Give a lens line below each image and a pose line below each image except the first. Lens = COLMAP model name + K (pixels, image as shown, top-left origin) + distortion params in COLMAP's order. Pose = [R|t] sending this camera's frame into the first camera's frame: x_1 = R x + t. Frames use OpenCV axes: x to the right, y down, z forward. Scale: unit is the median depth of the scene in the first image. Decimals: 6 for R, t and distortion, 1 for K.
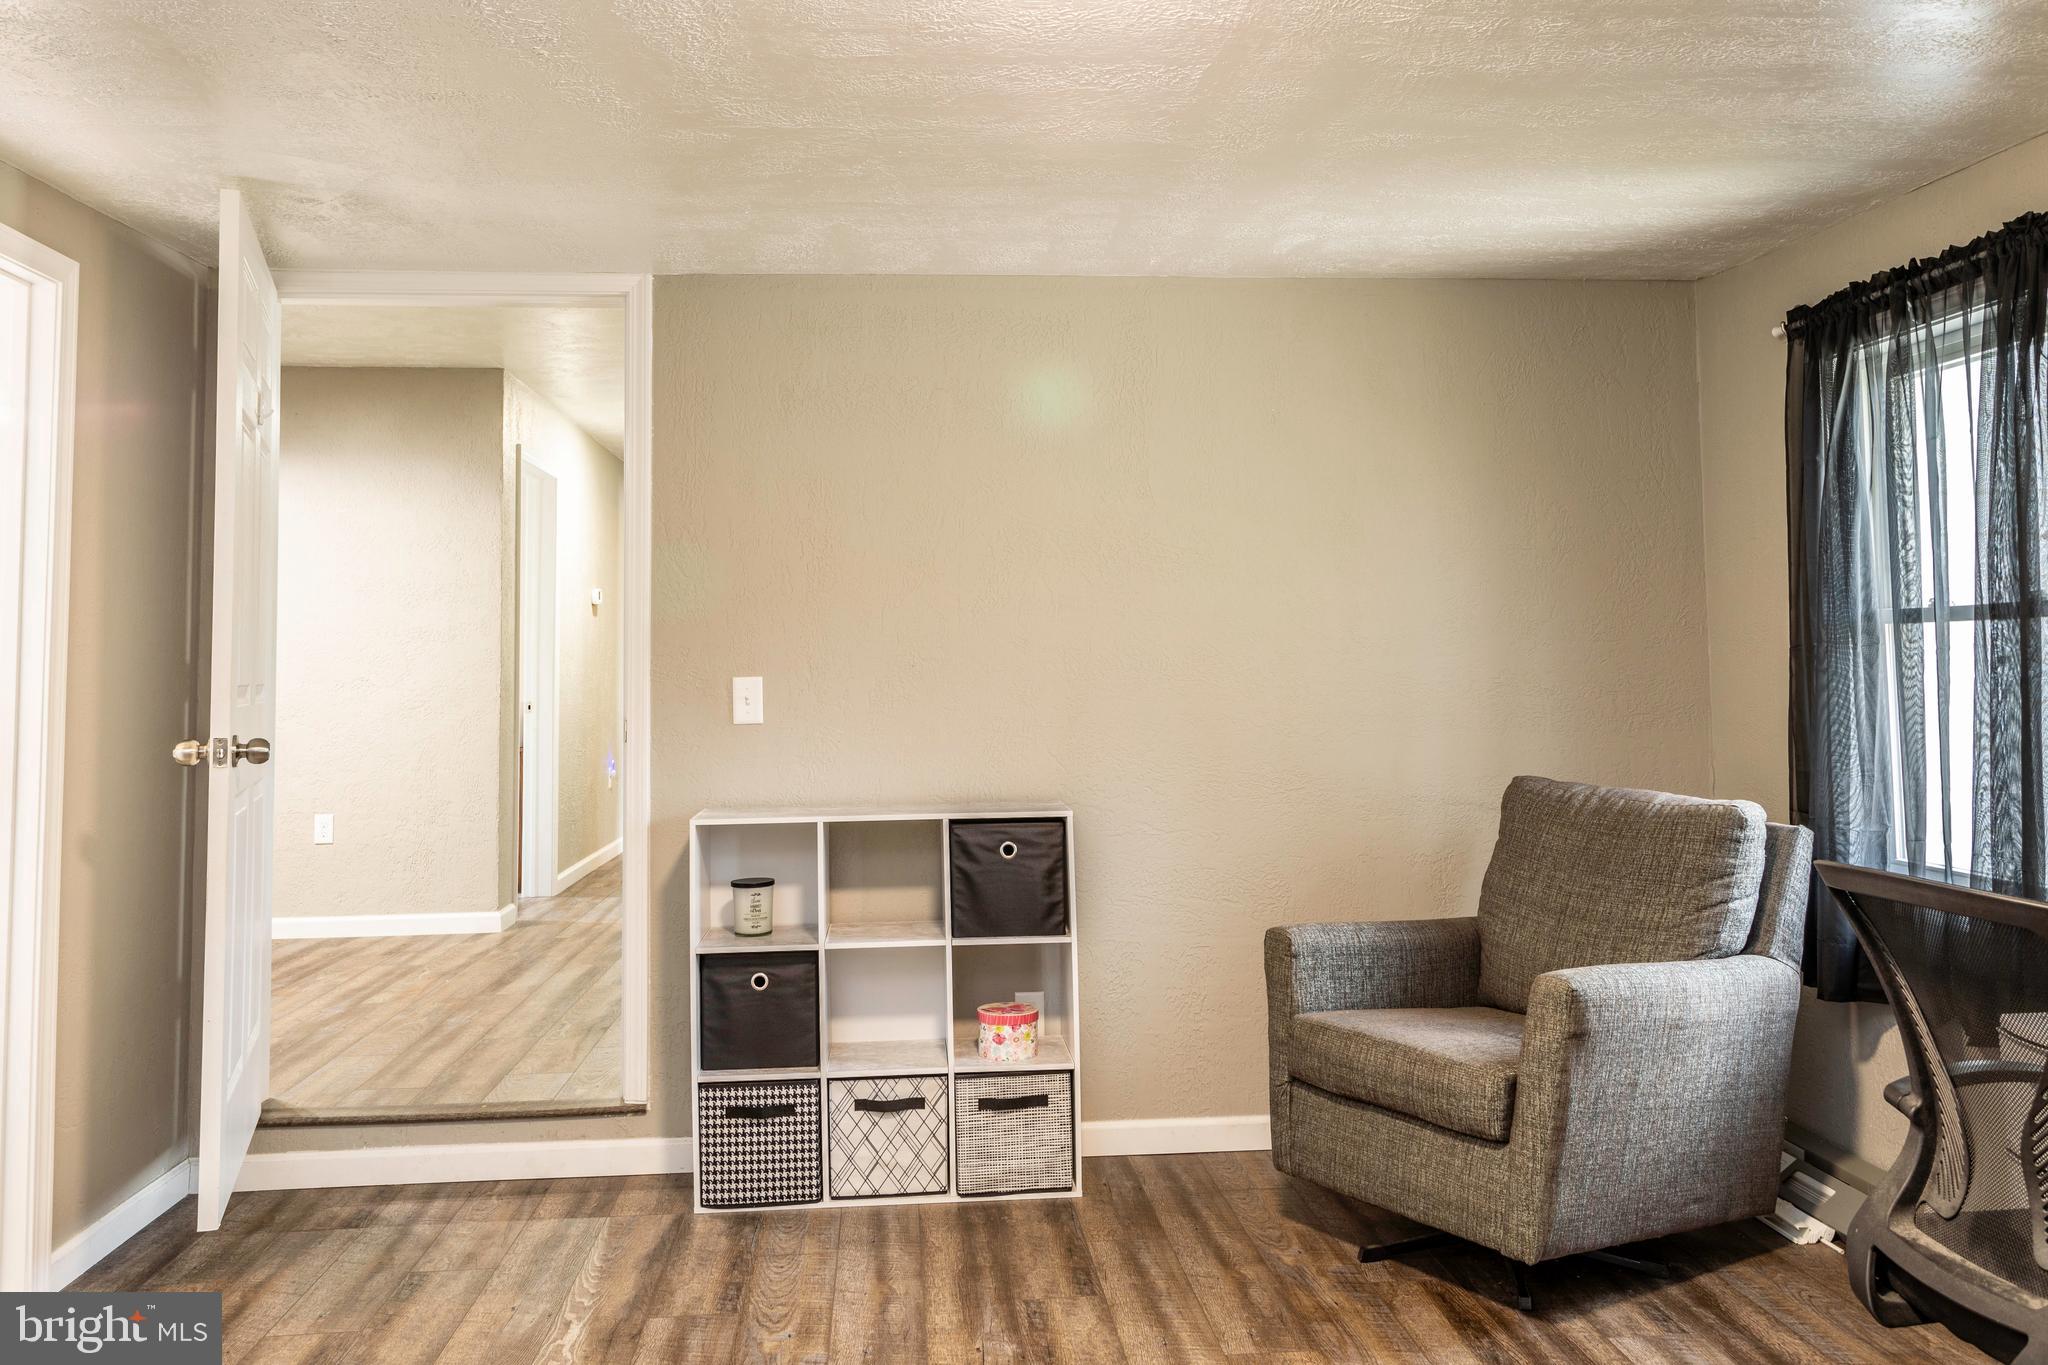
lens RADIAL K [[1617.6, 0, 1003.7], [0, 1617.6, 573.0], [0, 0, 1]] dist [-0.000575, 0.001500]
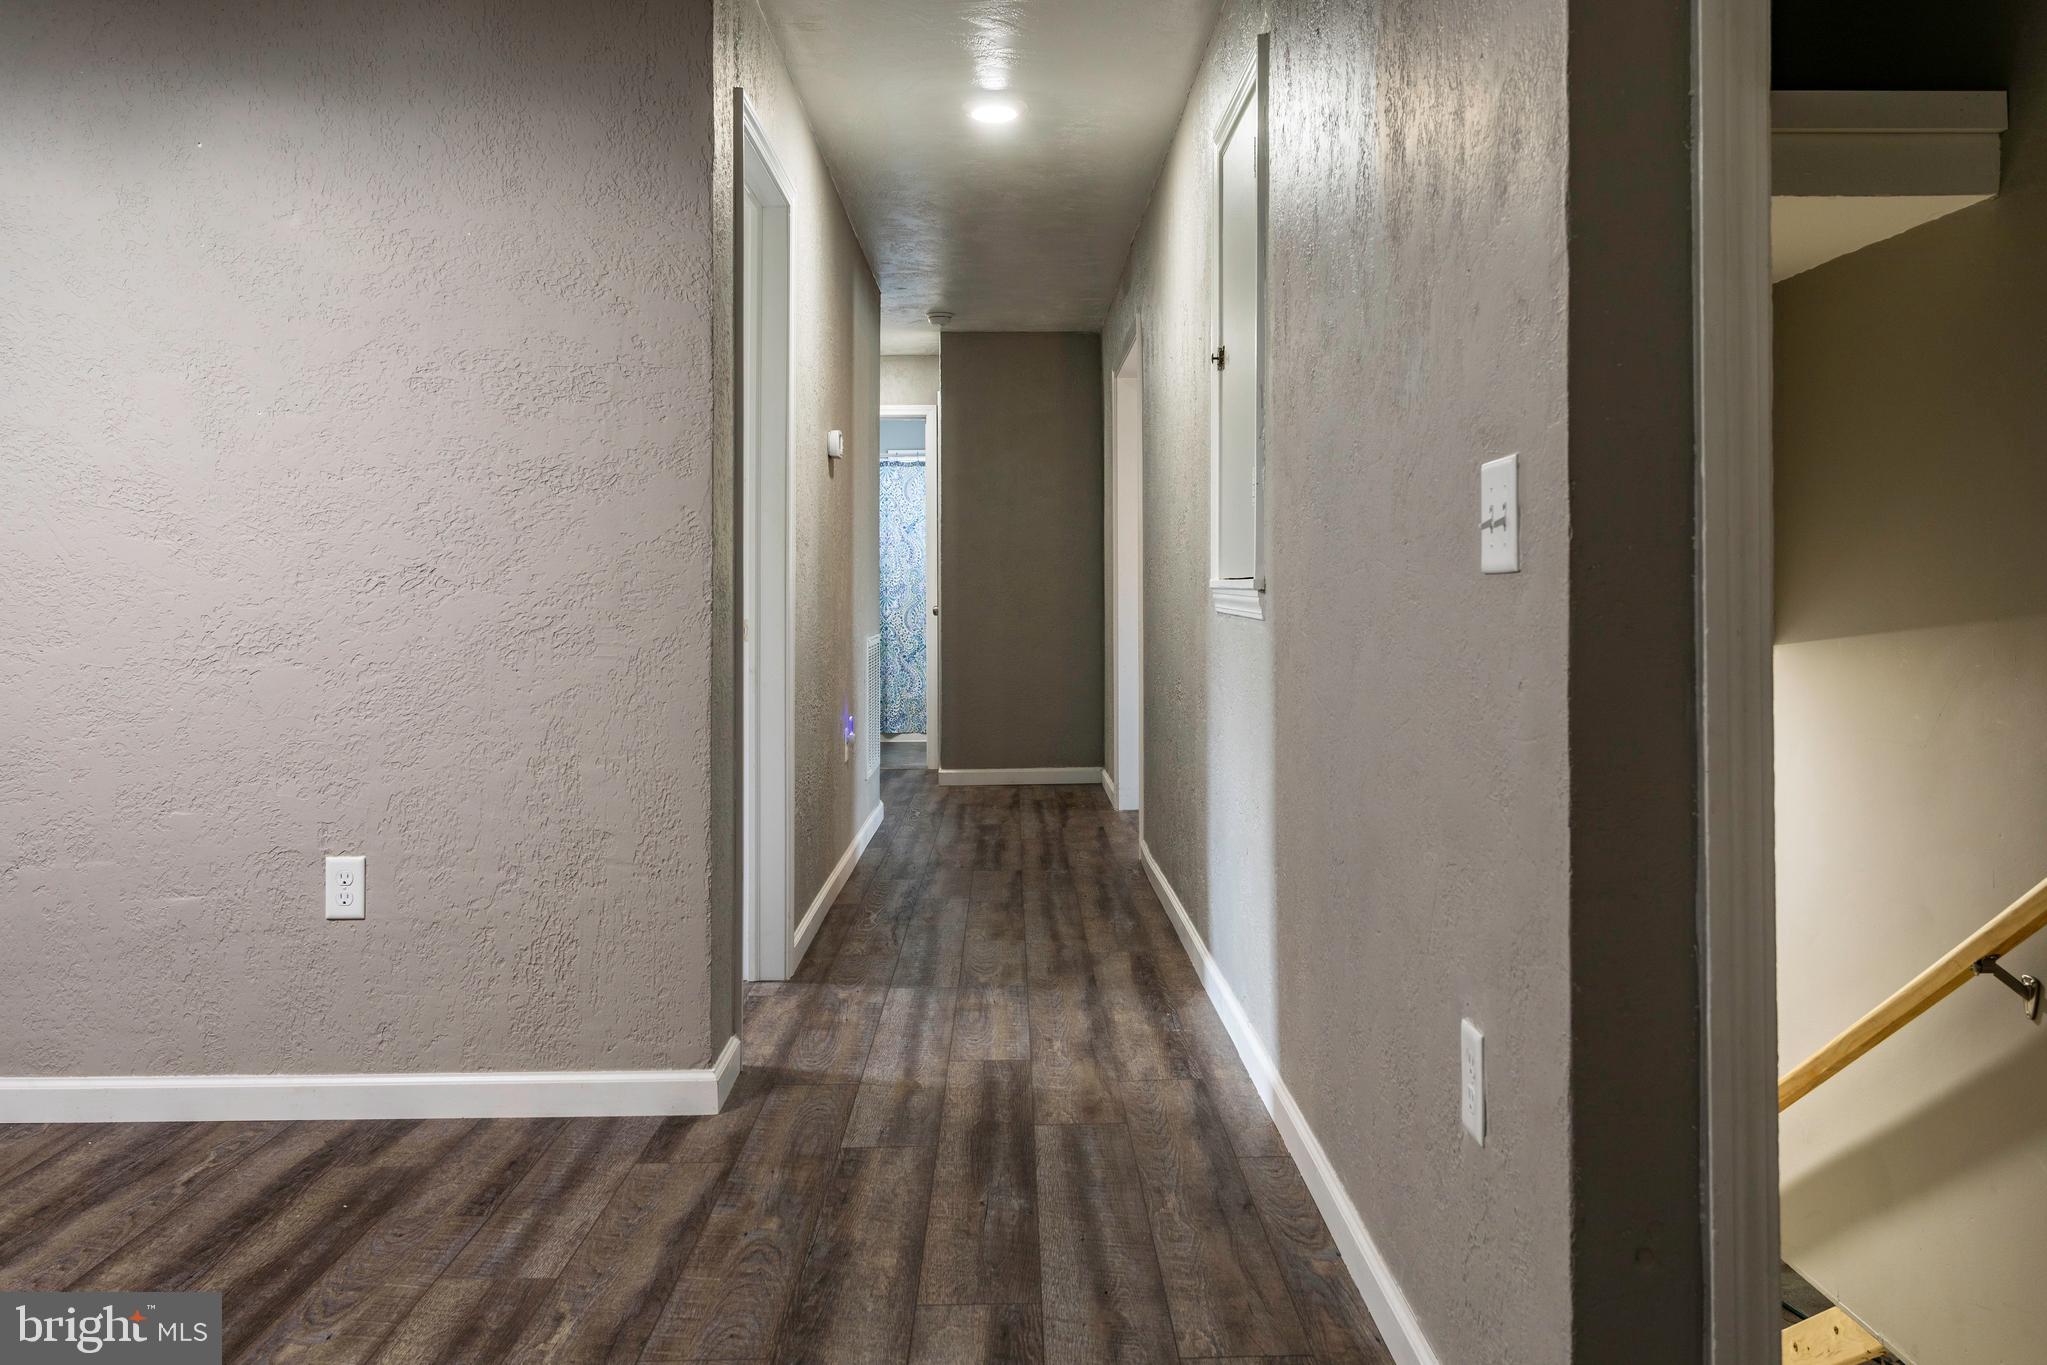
lens RADIAL K [[1616.8, 0, 1003.2], [0, 1616.8, 573.0], [0, 0, 1]] dist [-0.000575, 0.001500]
pose [[0.996766, 0.006098, -0.080124, -0.190602], [-0.001945, 0.998656, 0.051800, 0.041991], [0.080332, -0.051476, 0.995438, 0.545752]]
